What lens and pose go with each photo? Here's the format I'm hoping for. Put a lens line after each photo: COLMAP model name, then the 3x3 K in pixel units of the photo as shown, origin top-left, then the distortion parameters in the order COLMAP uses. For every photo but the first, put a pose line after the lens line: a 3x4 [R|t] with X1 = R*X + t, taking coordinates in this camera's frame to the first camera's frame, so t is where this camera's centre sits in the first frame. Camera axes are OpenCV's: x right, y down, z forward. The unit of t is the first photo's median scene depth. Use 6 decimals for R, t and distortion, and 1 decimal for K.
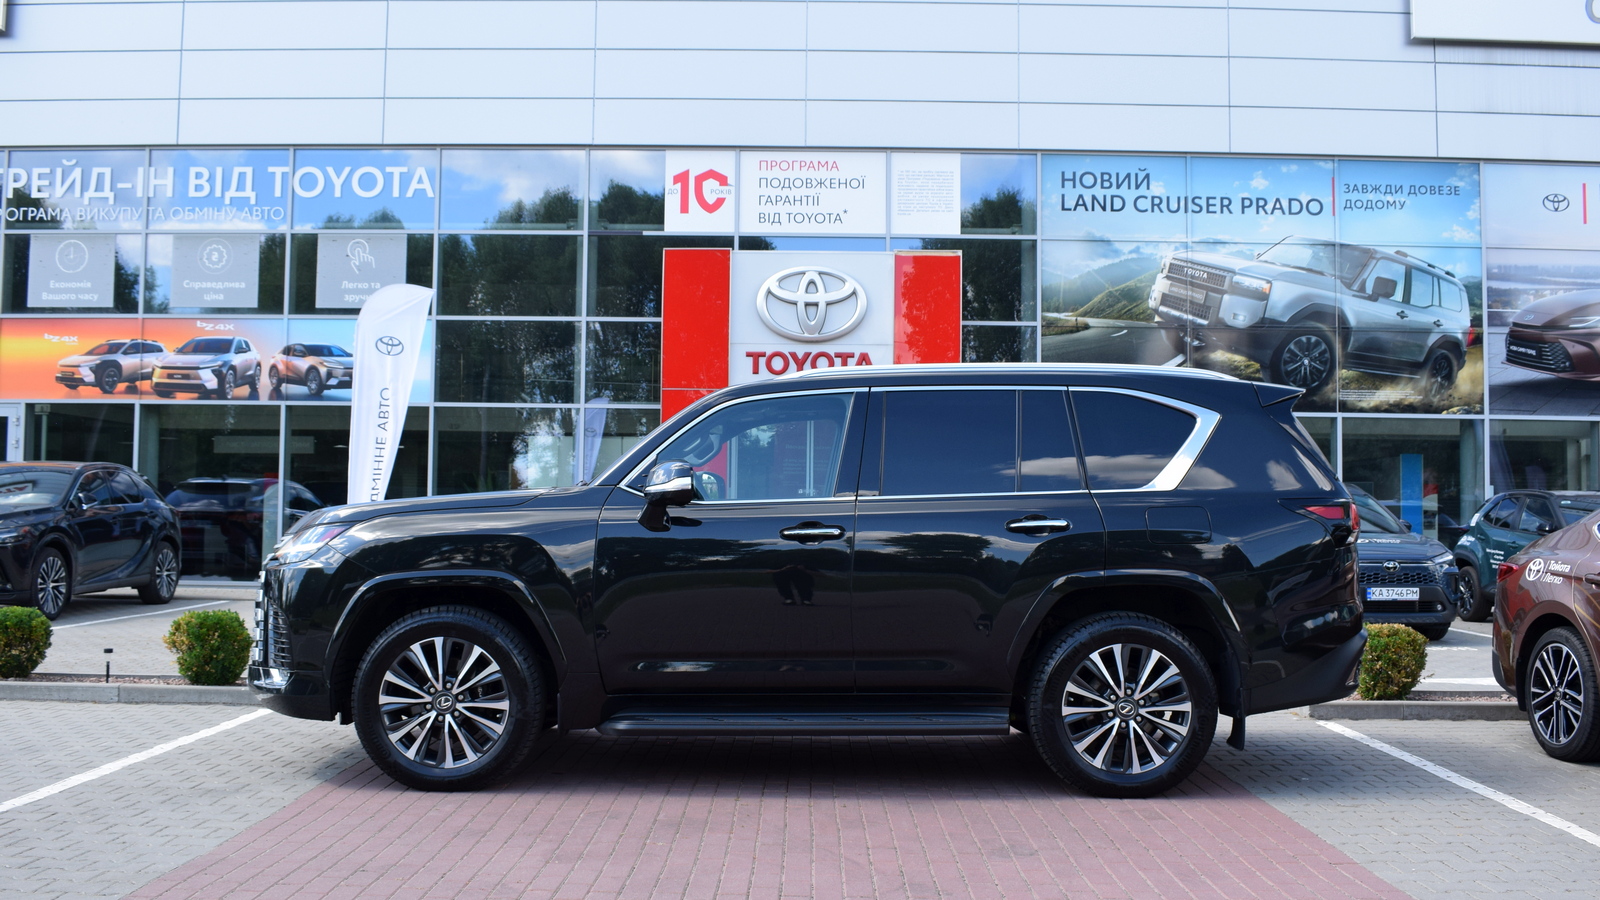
lens RADIAL K [[1517.4, 0, 800.0], [0, 1517.4, 450.0], [0, 0, 1]] dist [-0.079667, 0.013962]
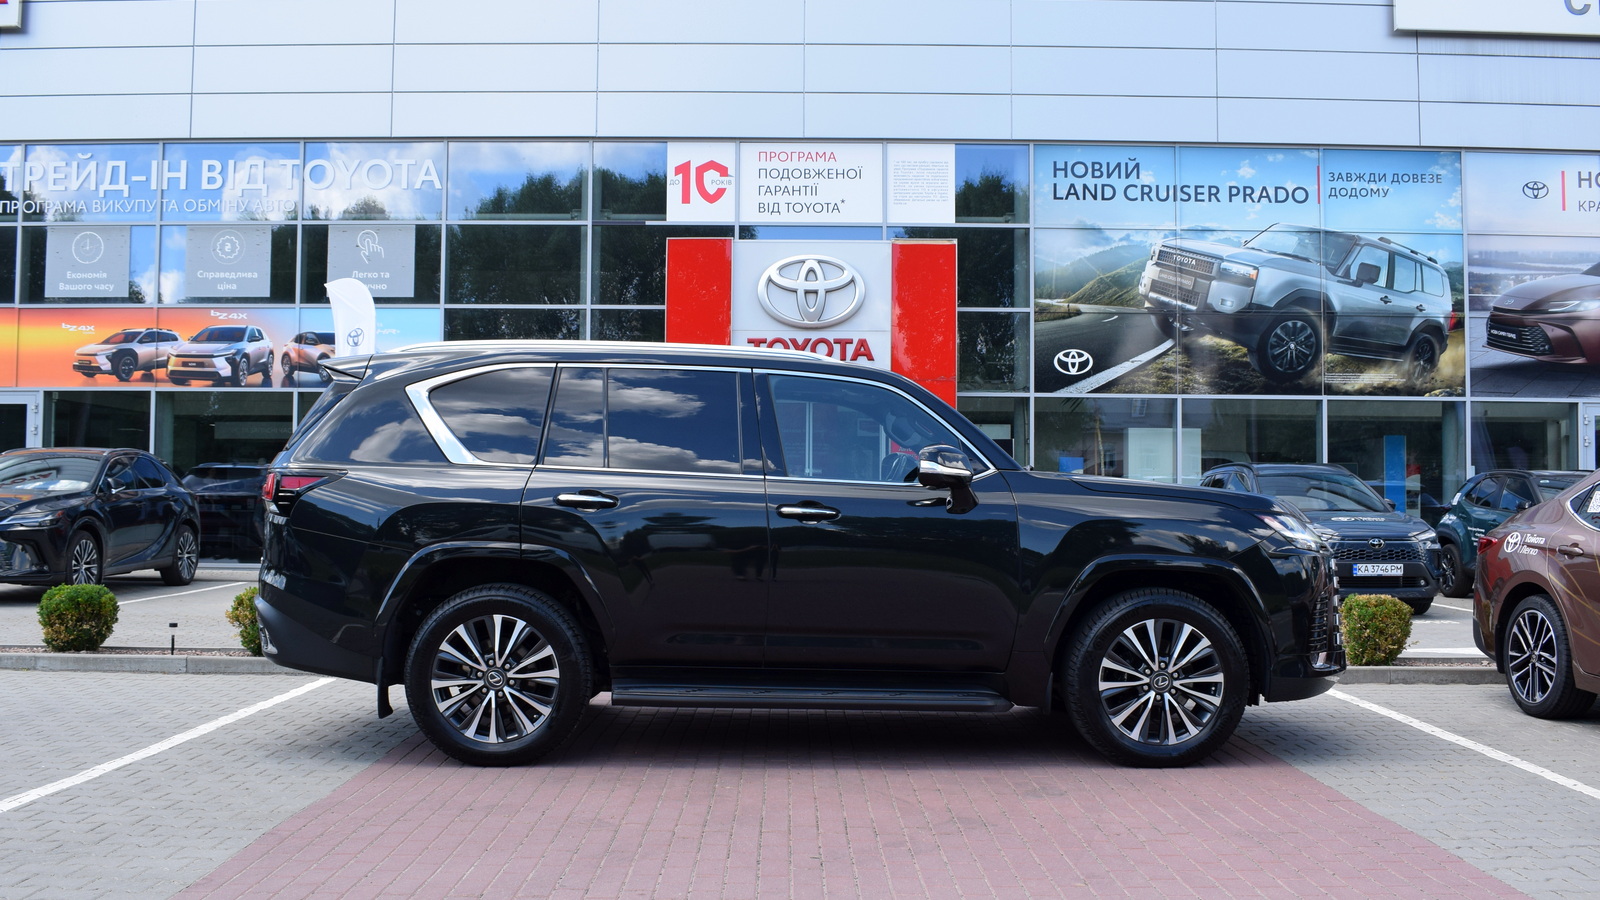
lens RADIAL K [[1527.1, 0, 774.0], [0, 1527.1, 447.0], [0, 0, 1]] dist [-0.076000, 0.000365]
pose [[0.999991, -0.003773, -0.001842, -0.015542], [0.003789, 0.999955, 0.008664, -0.000044], [0.001809, -0.008671, 0.999961, -0.034216]]
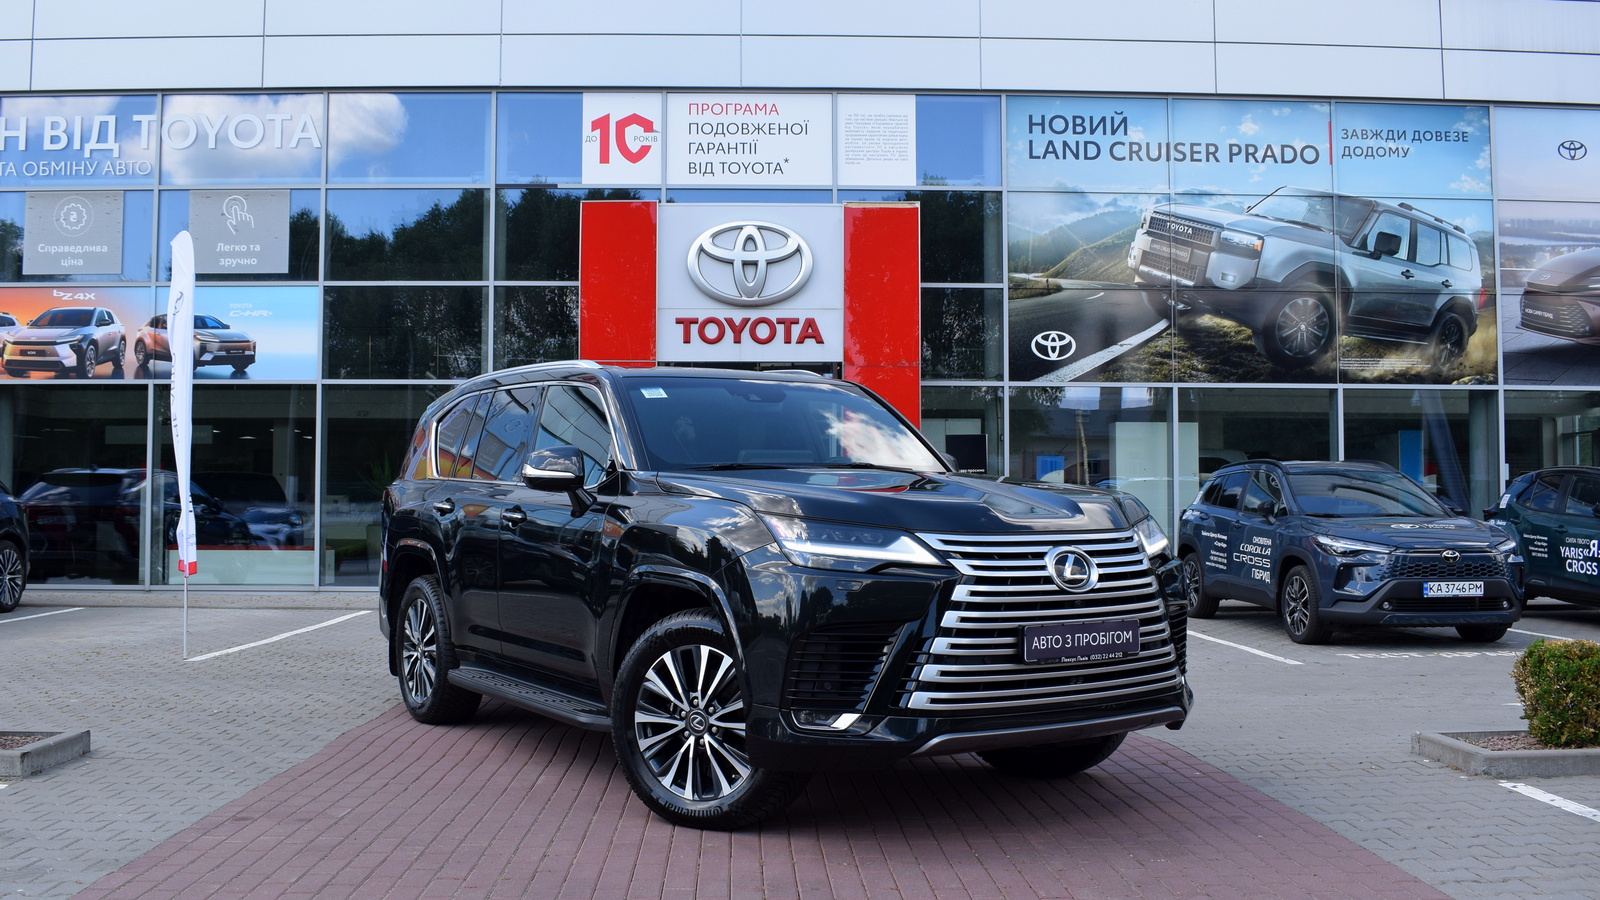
lens RADIAL K [[1453.5, 0, 758.3], [0, 1453.5, 457.5], [0, 0, 1]] dist [-0.084562, 0.005074]
pose [[0.999692, -0.008488, 0.023315, -0.007801], [0.008281, 0.999926, 0.008954, 0.008612], [-0.023390, -0.008758, 0.999688, 0.152541]]
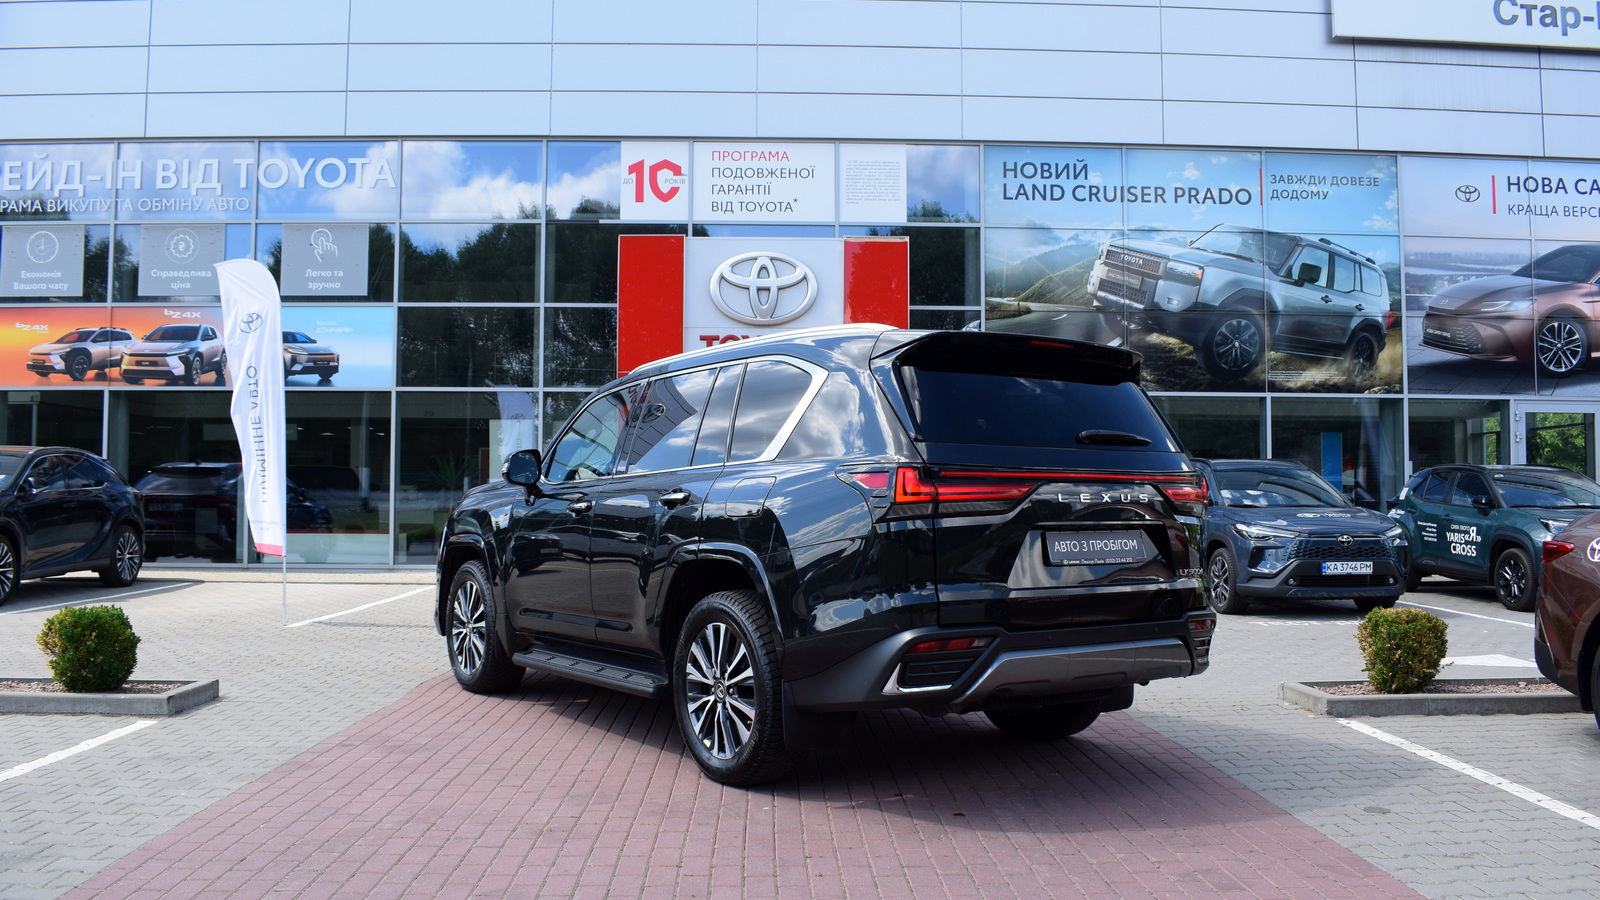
lens RADIAL K [[1306.4, 0, 800.0], [0, 1306.4, 450.0], [0, 0, 1]] dist [-0.088115, 0.004876]
pose [[0.999291, -0.006531, 0.037090, -0.001161], [0.006197, 0.999939, 0.009112, 0.004940], [-0.037148, -0.008876, 0.999270, 0.110669]]
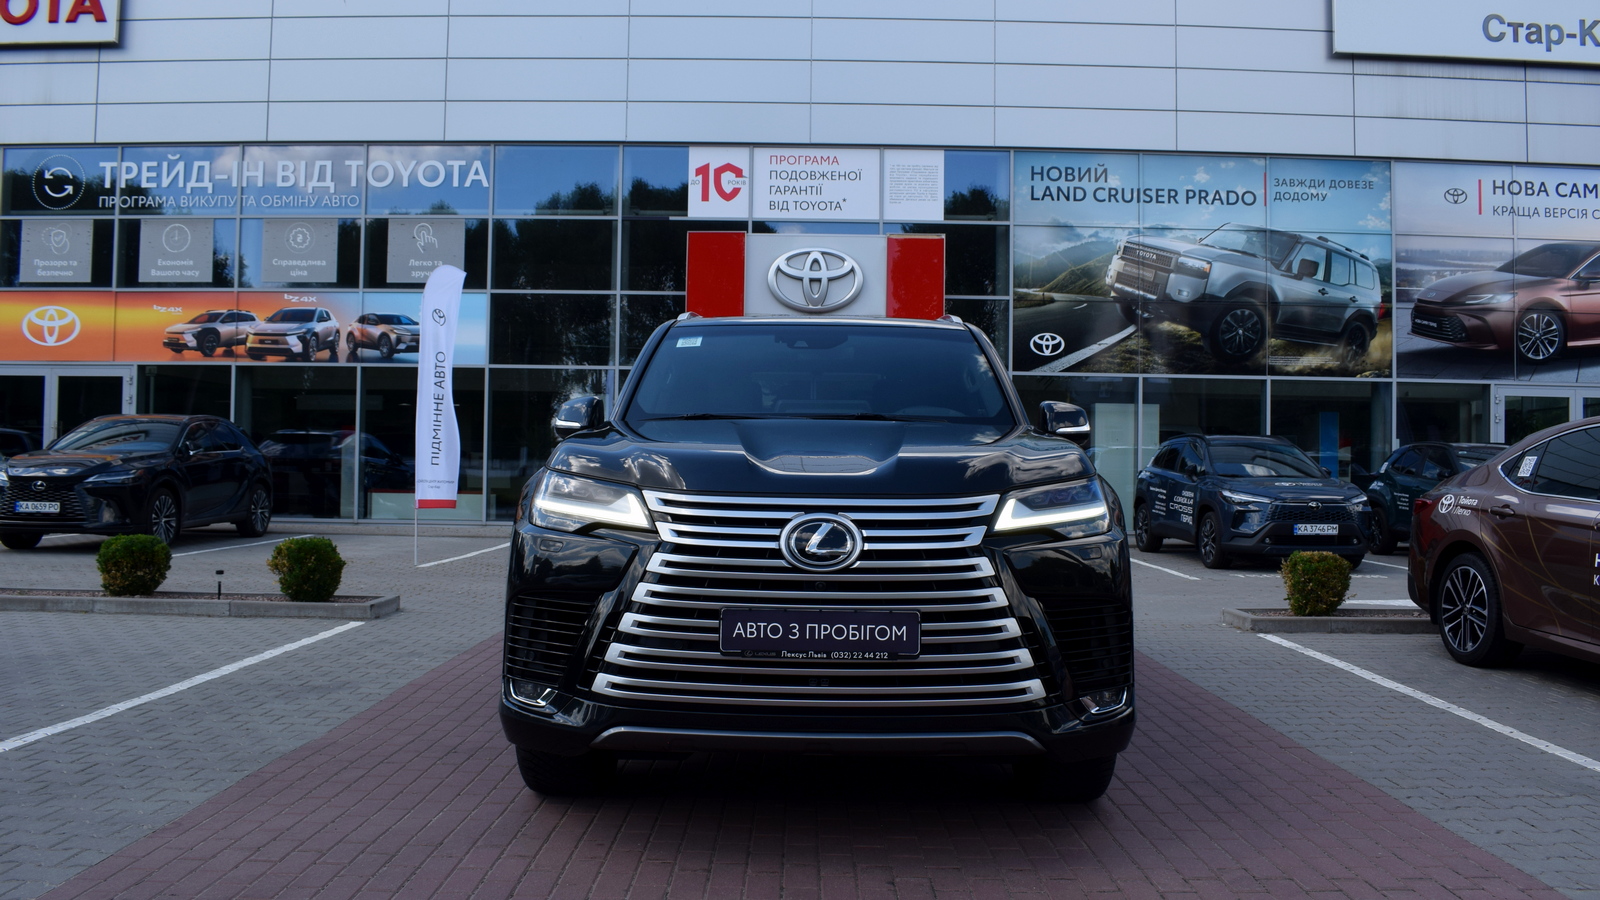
lens RADIAL K [[1306.4, 0, 800.0], [0, 1306.4, 450.0], [0, 0, 1]] dist [-0.088115, 0.004876]
pose [[0.999991, 0.002581, 0.003457, -0.006952], [-0.002682, 0.999555, 0.029723, 0.003882], [-0.003379, -0.029732, 0.999552, 0.000369]]
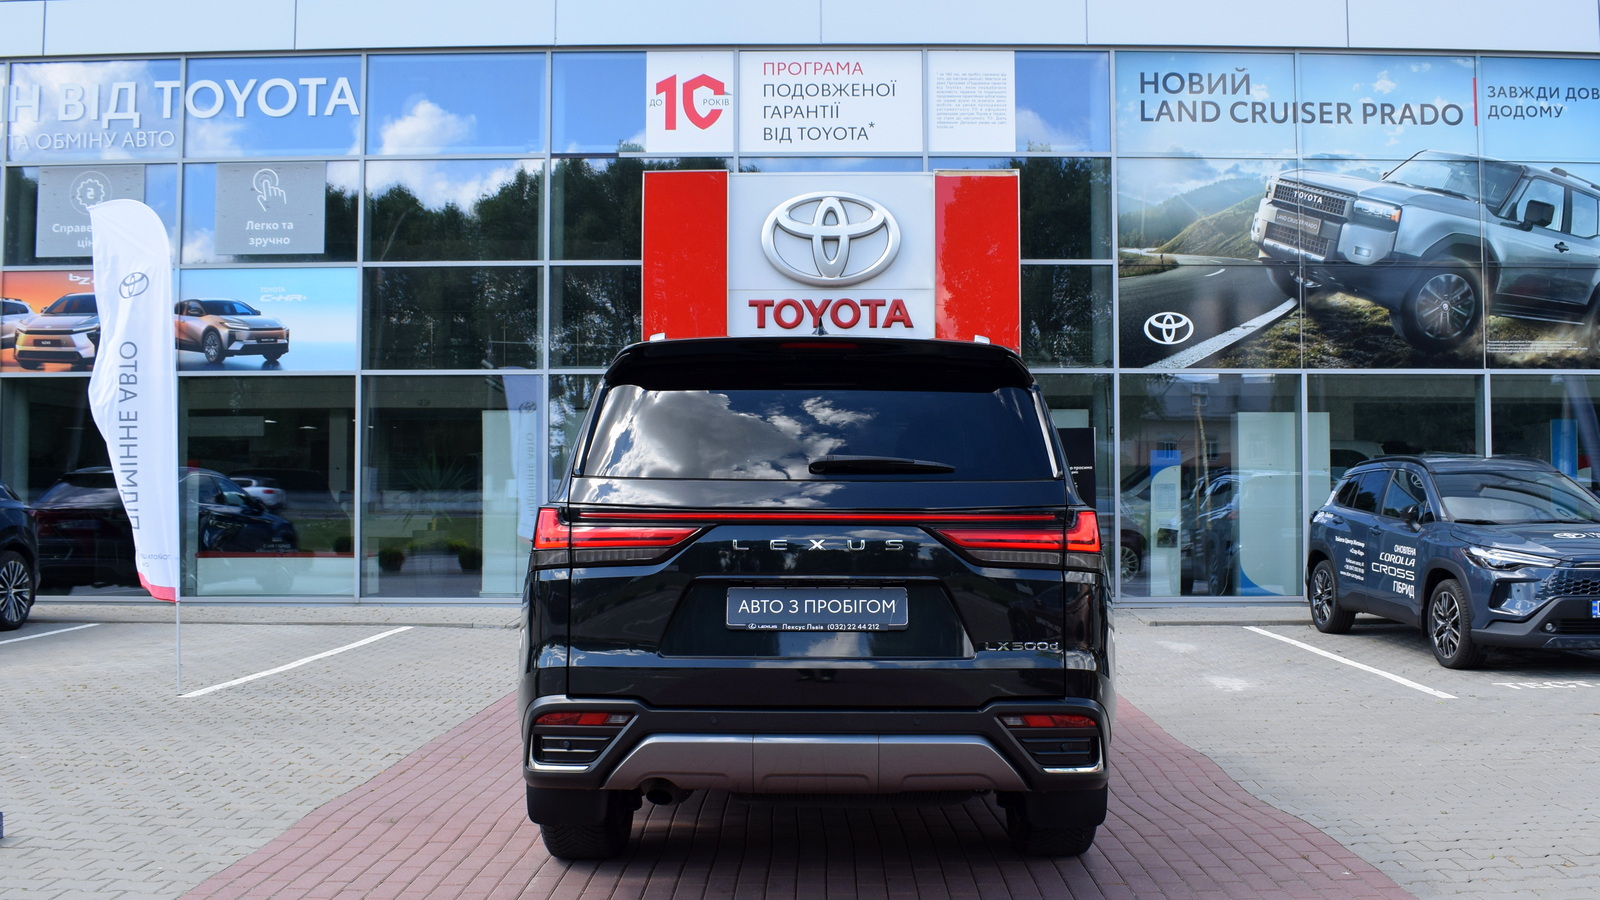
lens RADIAL K [[1509.0, 0, 842.4], [0, 1509.0, 451.9], [0, 0, 1]] dist [-0.089198, 0.005881]
pose [[0.999866, -0.013222, 0.009680, 0.004489], [0.013055, 0.999768, 0.017140, 0.001557], [-0.009905, -0.017011, 0.999806, 0.204129]]
